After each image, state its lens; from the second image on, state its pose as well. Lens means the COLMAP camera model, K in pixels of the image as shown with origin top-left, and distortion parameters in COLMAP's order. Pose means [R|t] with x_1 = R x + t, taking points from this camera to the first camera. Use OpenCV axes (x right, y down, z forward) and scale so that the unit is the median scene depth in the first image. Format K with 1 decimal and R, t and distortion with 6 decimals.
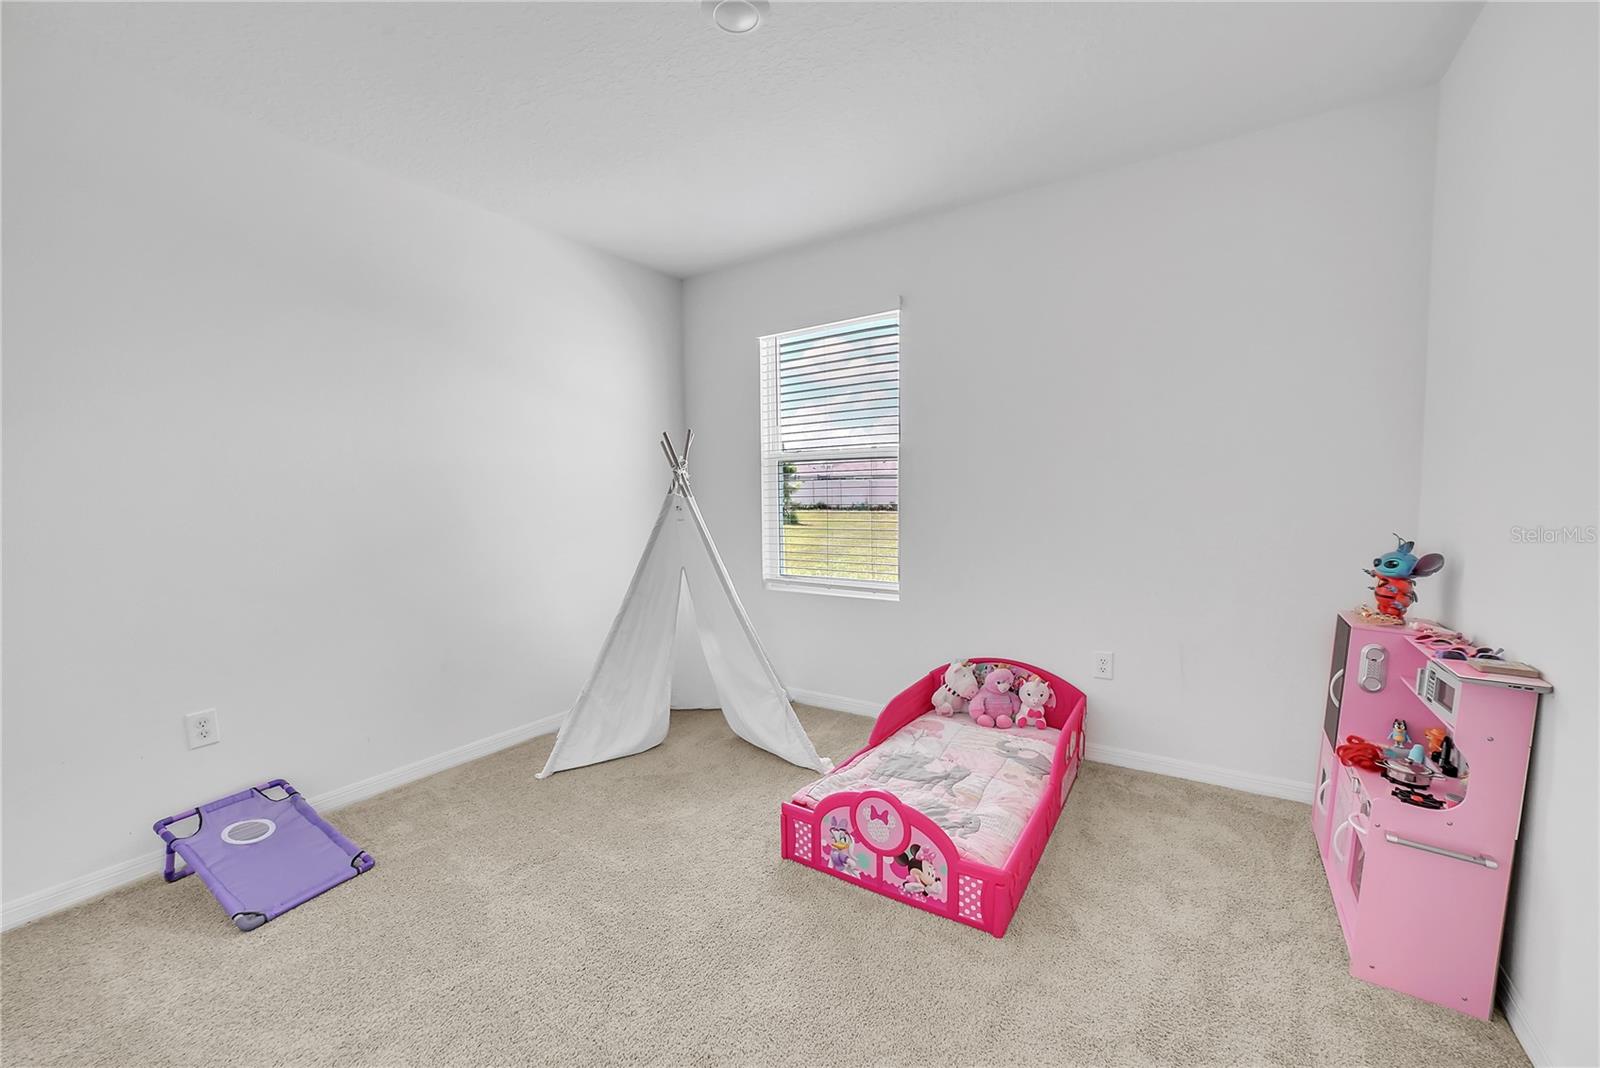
lens RADIAL K [[635.6, 0, 794.3], [0, 635.6, 535.3], [0, 0, 1]] dist [-0.039302, 0.008718]
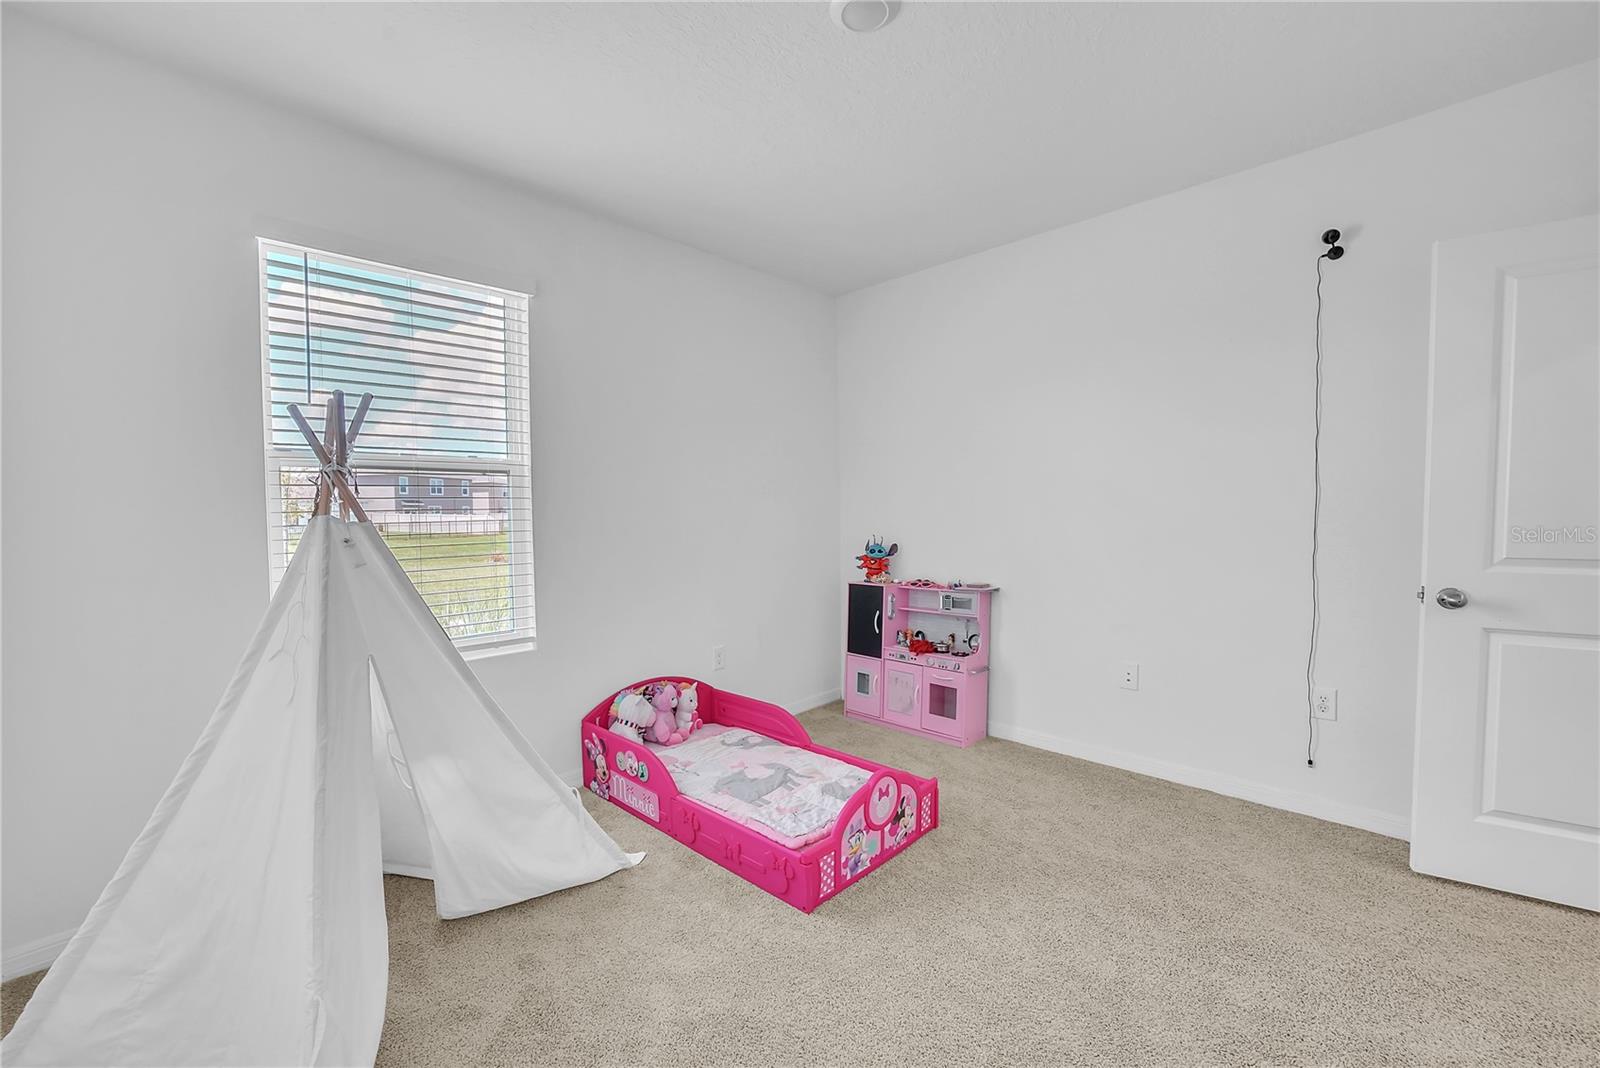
lens RADIAL K [[635.6, 0, 794.3], [0, 635.6, 535.3], [0, 0, 1]] dist [-0.039302, 0.008718]
pose [[0.175785, -0.022718, 0.984166, -0.972330], [0.077774, 0.996929, 0.009121, -0.040665], [-0.981352, 0.074939, 0.177012, 0.893754]]
